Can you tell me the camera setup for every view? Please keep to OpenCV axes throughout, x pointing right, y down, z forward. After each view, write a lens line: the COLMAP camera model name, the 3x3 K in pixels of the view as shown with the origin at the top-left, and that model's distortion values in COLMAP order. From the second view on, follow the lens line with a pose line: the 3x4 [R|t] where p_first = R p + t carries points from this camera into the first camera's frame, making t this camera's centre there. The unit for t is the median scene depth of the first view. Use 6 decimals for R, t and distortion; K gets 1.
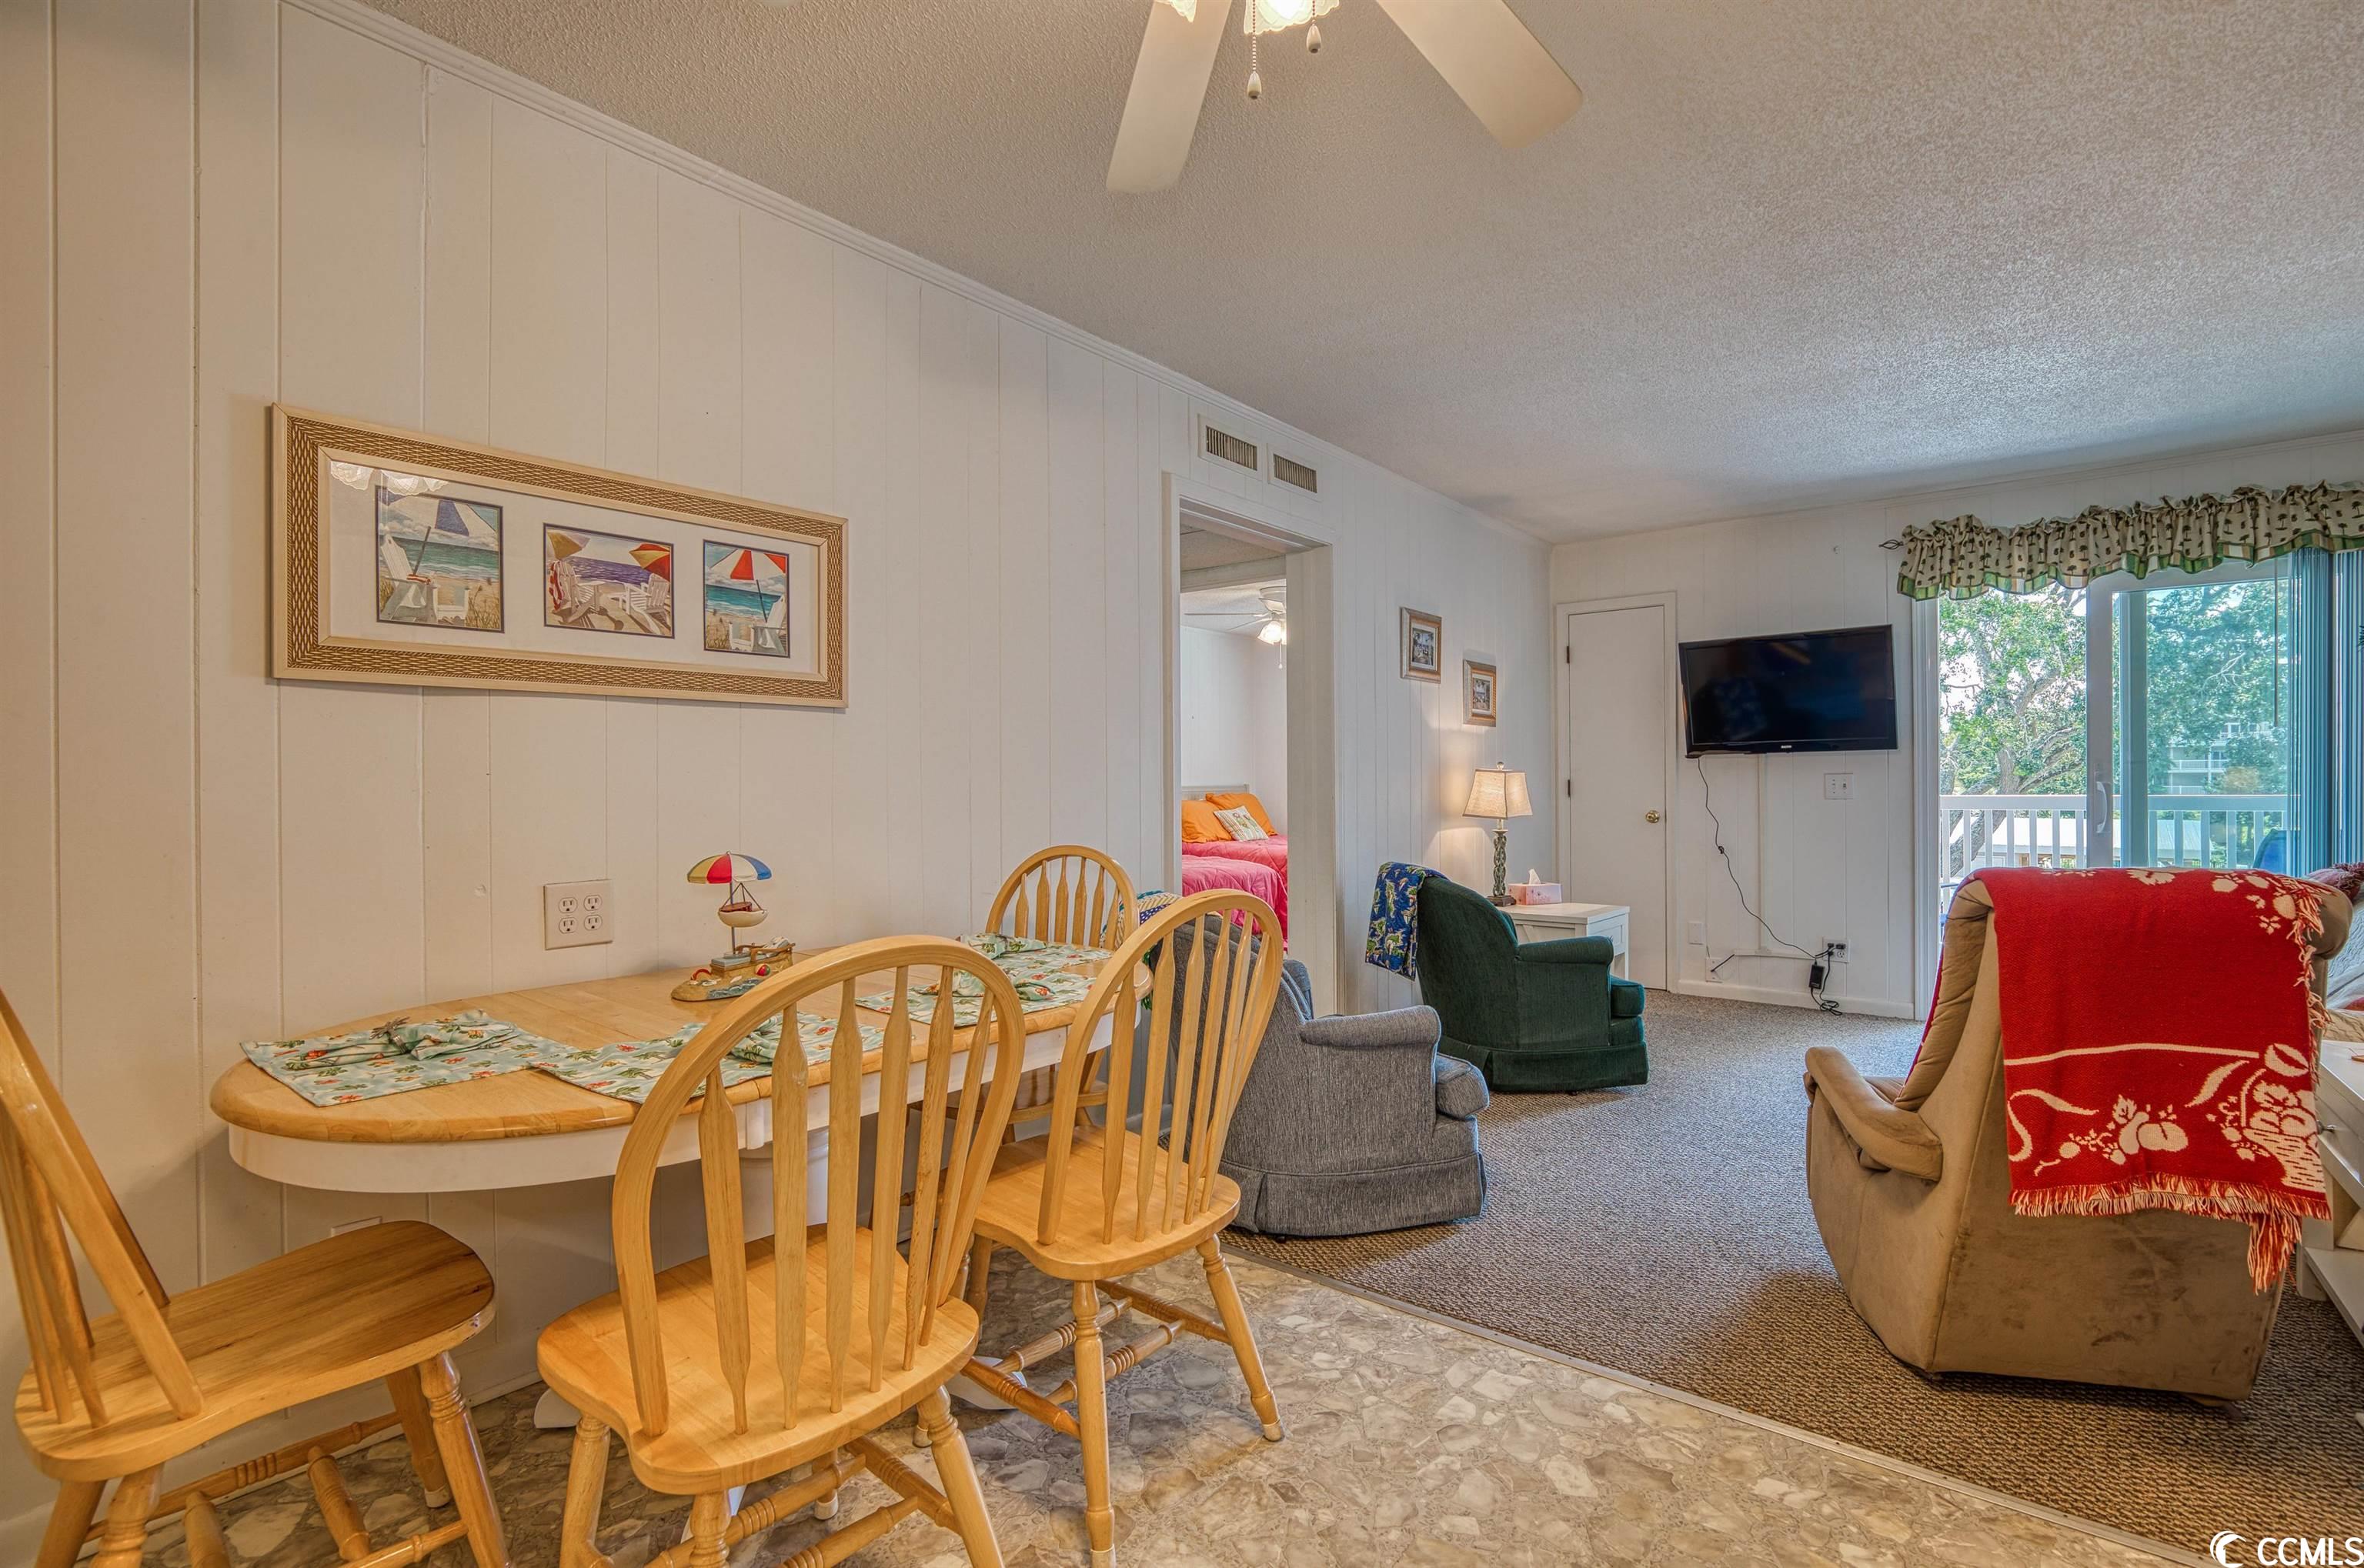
lens RADIAL K [[1080.6, 0, 1207.5], [0, 1080.6, 788.4], [0, 0, 1]] dist [-0.029769, 0.007287]
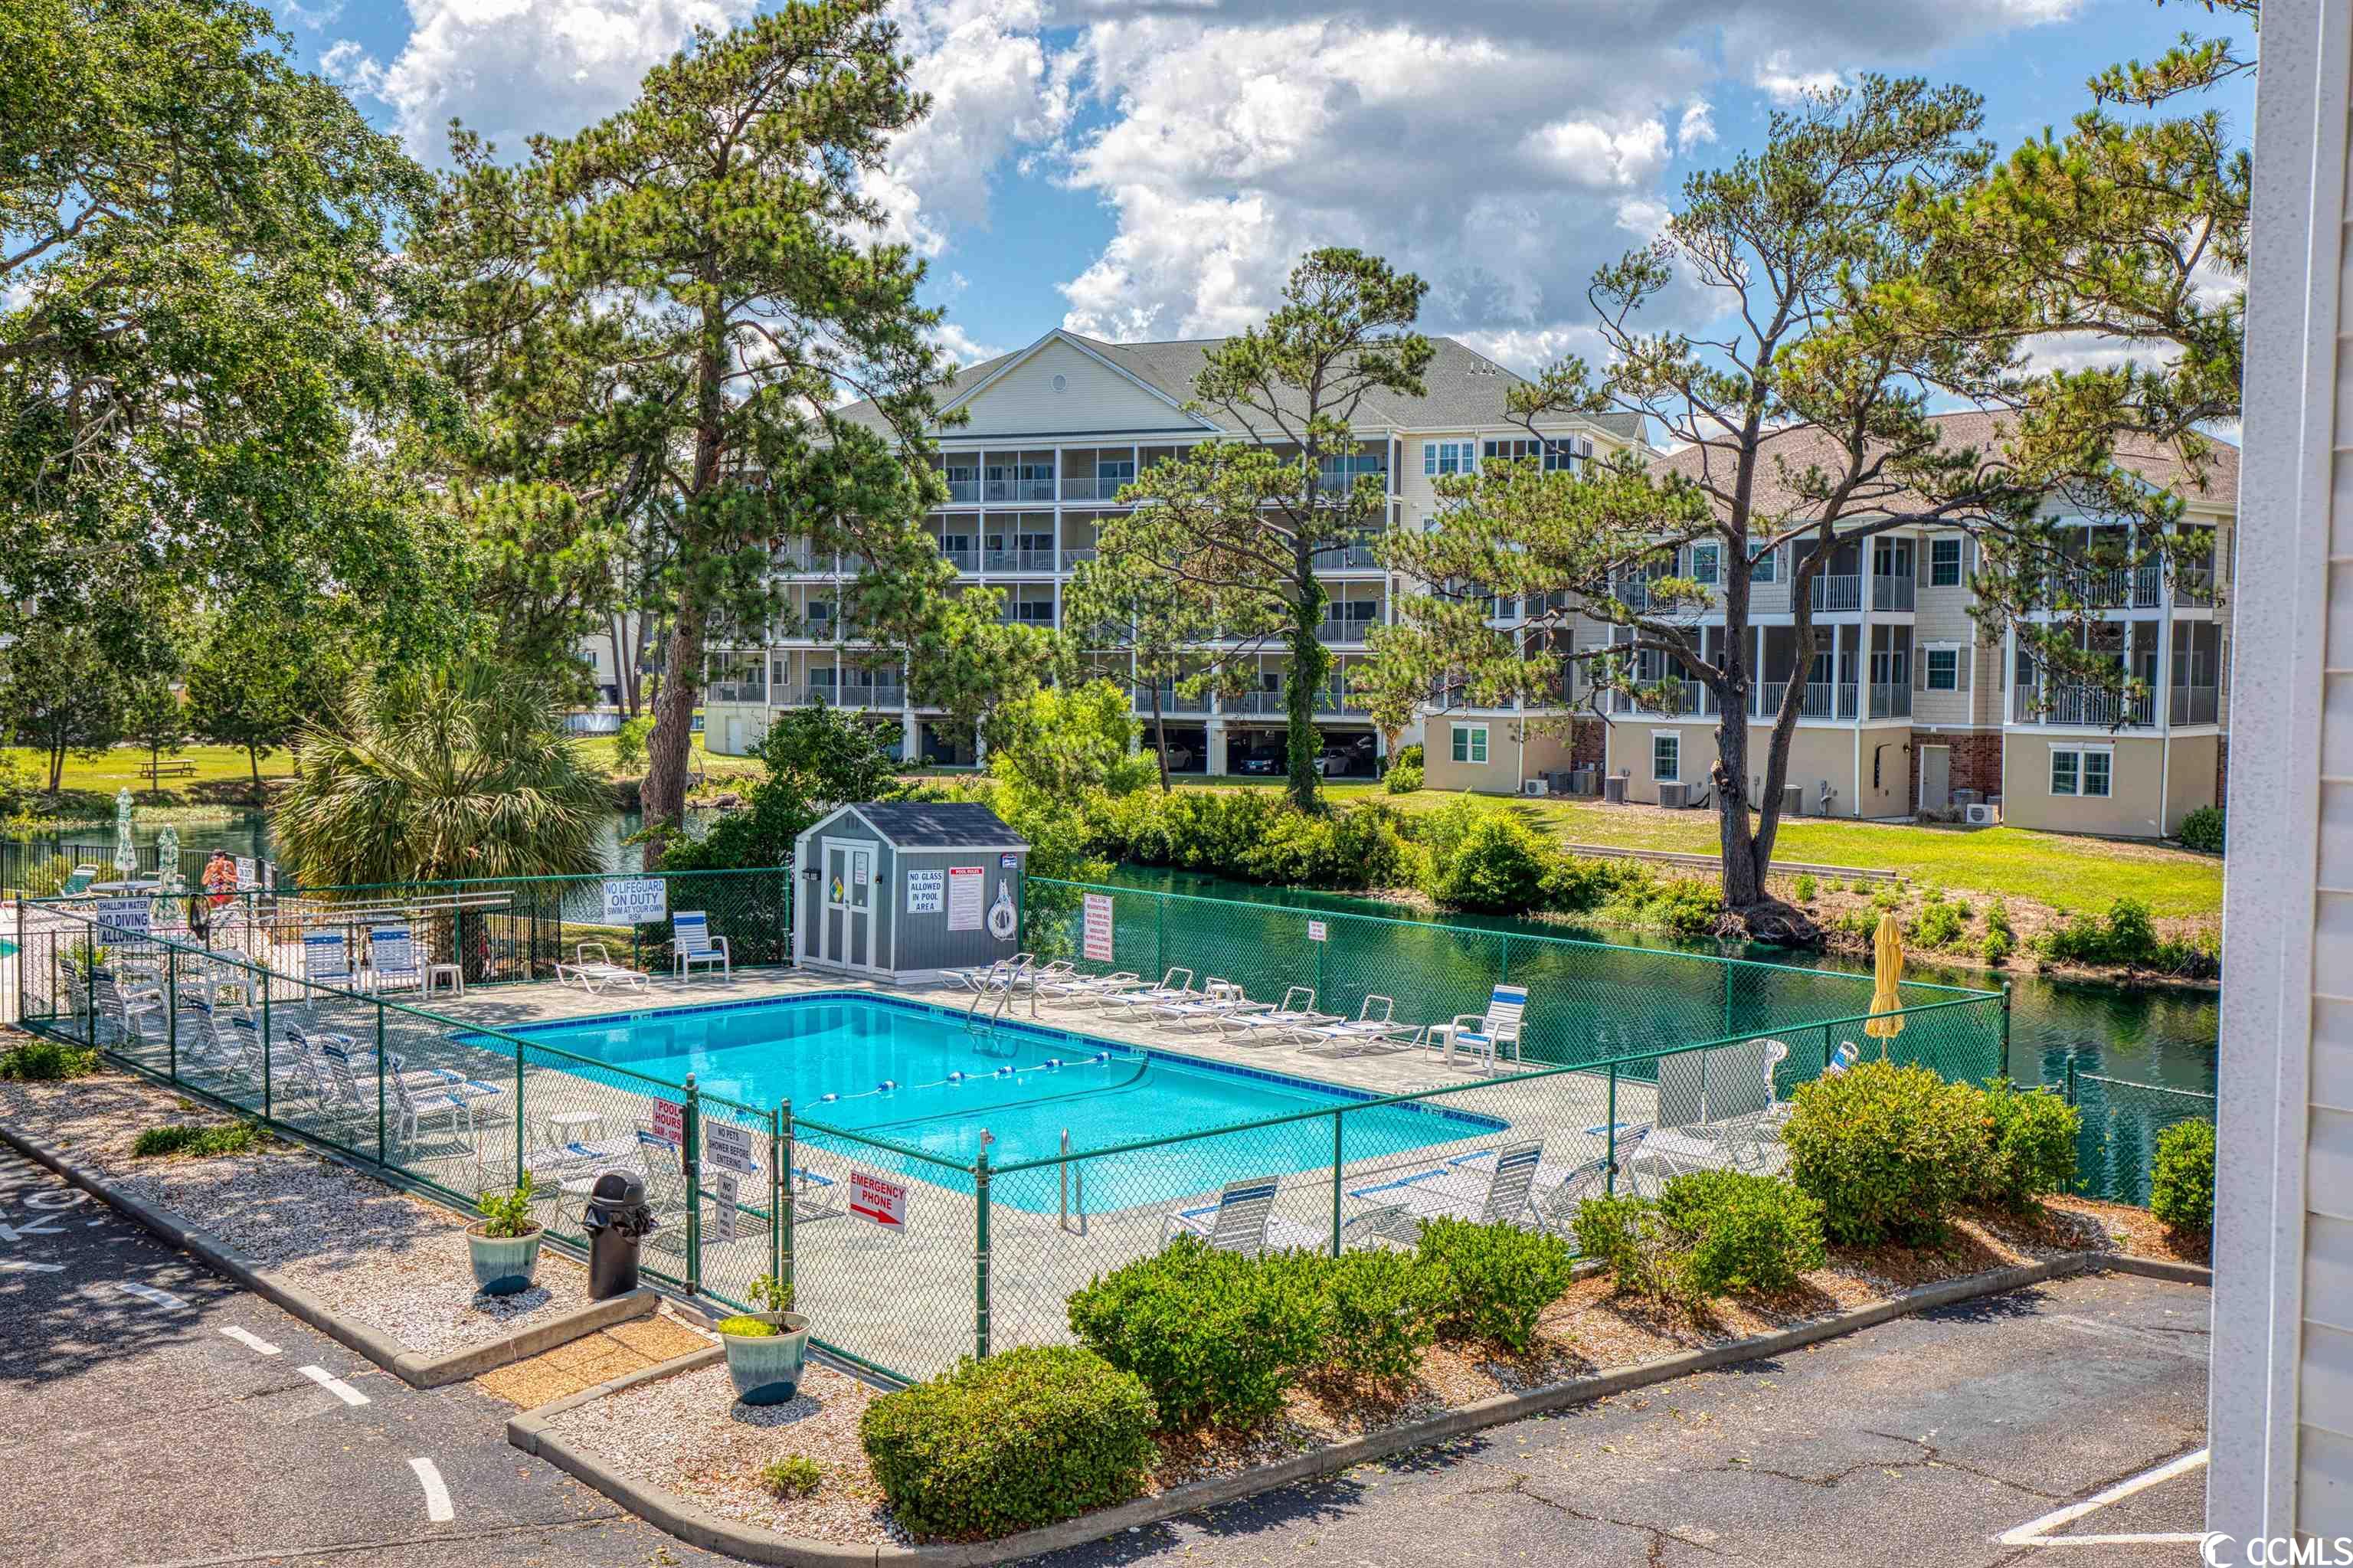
lens RADIAL K [[2219.4, 0, 1192.9], [0, 2219.4, 789.6], [0, 0, 1]] dist [0.018048, 0.085615]
pose [[0.263300, -0.048221, 0.963508, 0.919713], [-0.003812, 0.998690, 0.051023, -0.090428], [-0.964706, -0.017107, 0.262771, 1.516545]]
